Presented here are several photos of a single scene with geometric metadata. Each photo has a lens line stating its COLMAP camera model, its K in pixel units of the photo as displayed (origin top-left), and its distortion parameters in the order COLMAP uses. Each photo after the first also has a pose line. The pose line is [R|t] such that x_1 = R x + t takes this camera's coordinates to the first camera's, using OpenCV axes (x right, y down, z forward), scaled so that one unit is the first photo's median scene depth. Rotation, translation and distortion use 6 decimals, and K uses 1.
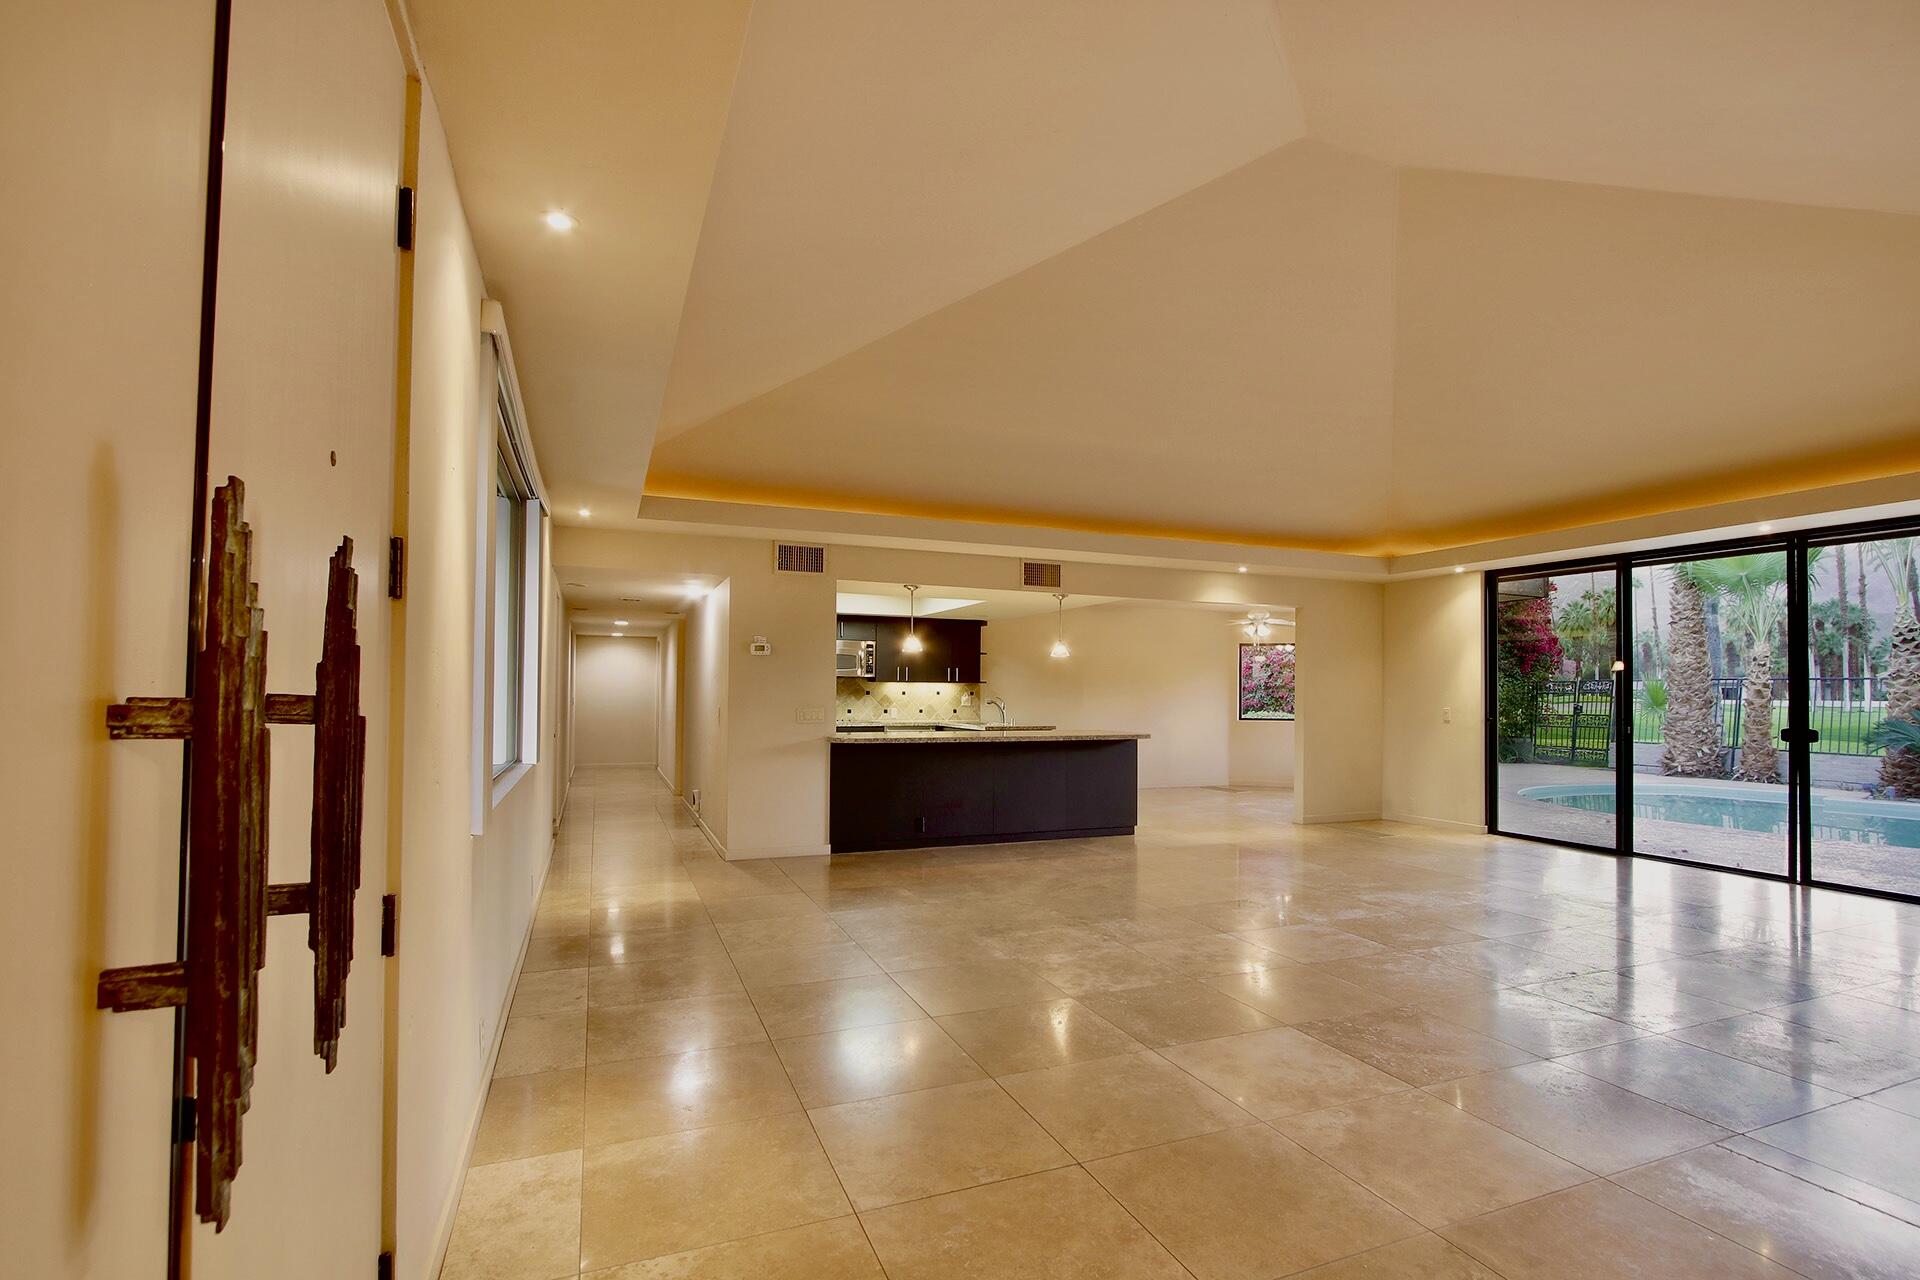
lens RADIAL K [[938.9, 0, 1014.4], [0, 938.9, 674.3], [0, 0, 1]] dist [-0.009311, -0.000552]
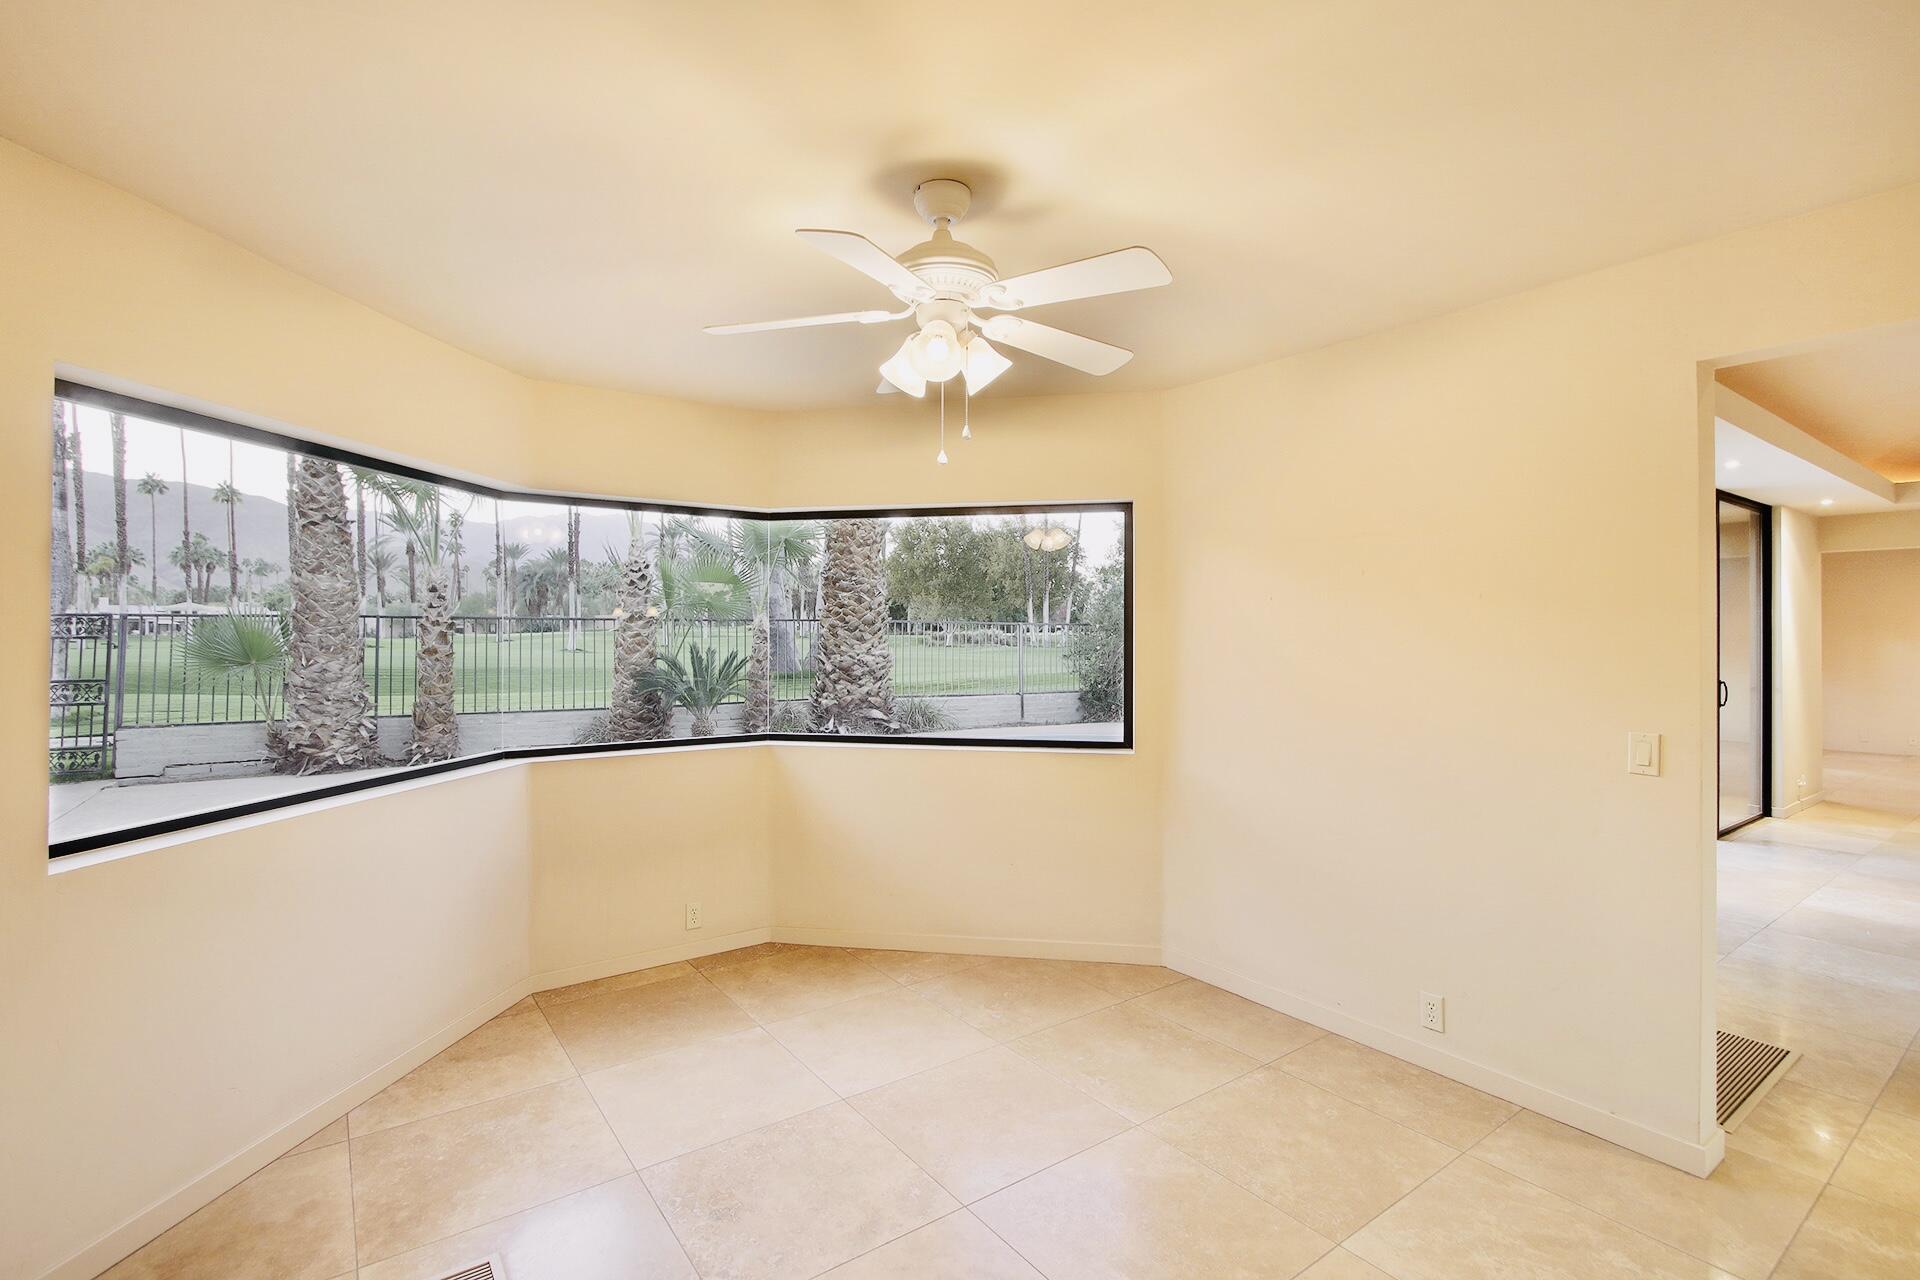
lens RADIAL K [[885.0, 0, 949.0], [0, 885.0, 641.4], [0, 0, 1]] dist [-0.012719, 0.001312]
pose [[-0.197601, -0.019994, 0.980079, 0.102296], [-0.023304, 0.999605, 0.015694, 0.006983], [-0.980005, -0.019738, -0.197989, 1.309359]]
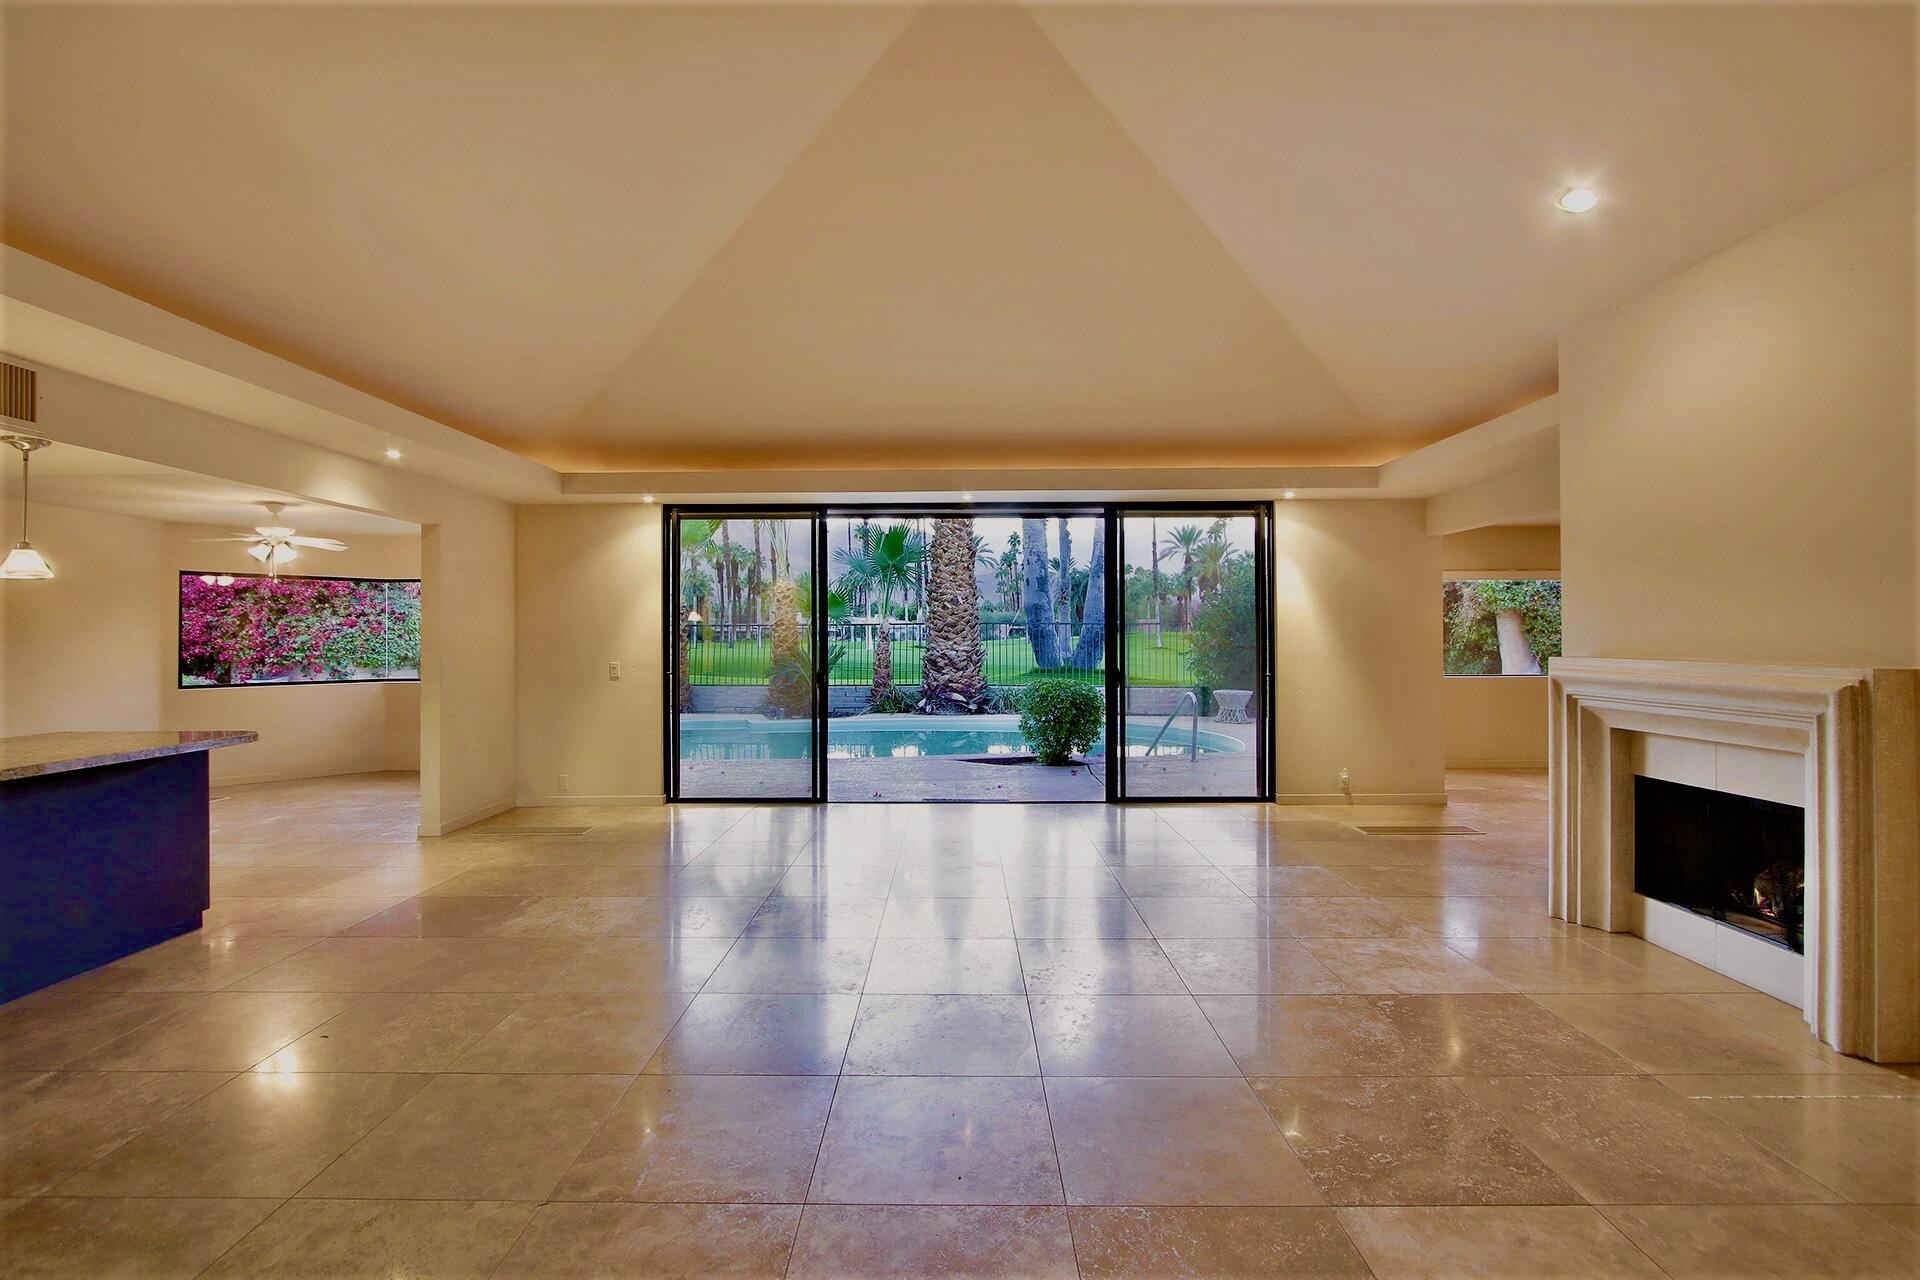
lens RADIAL K [[885.0, 0, 944.5], [0, 885.0, 634.7], [0, 0, 1]] dist [-0.012719, 0.001312]
pose [[0.419286, -0.008398, 0.907815, -0.132131], [-0.008333, 0.999879, 0.013098, -0.001502], [-0.907816, -0.013057, 0.419166, 0.397733]]
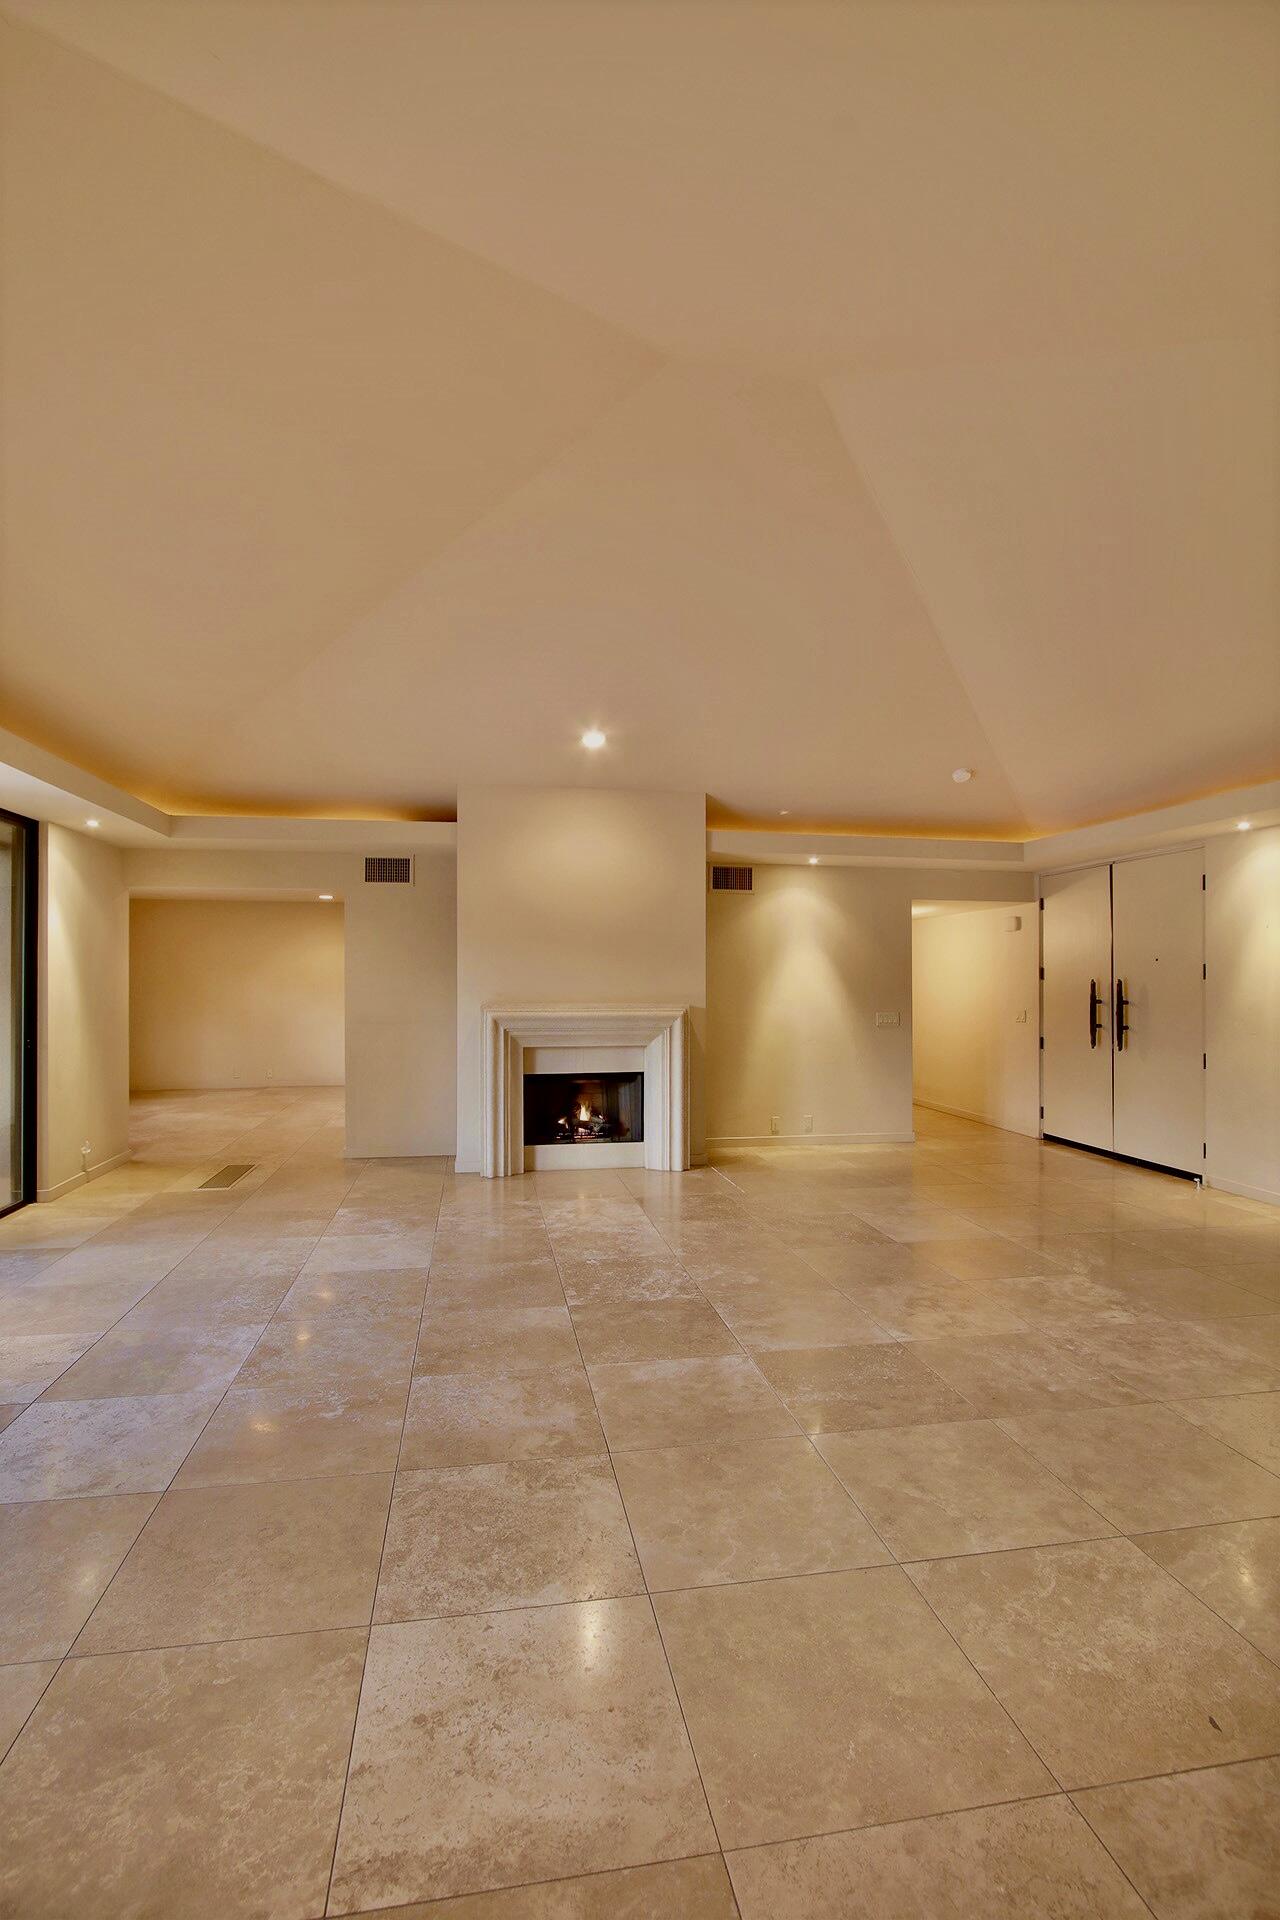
lens RADIAL K [[885.0, 0, 623.0], [0, 885.0, 967.8], [0, 0, 1]] dist [-0.012719, 0.001312]
pose [[-0.967321, -0.005673, 0.253493, 0.144233], [-0.013281, 0.999511, -0.028311, 0.002003], [-0.253208, -0.030752, -0.966923, 0.962247]]
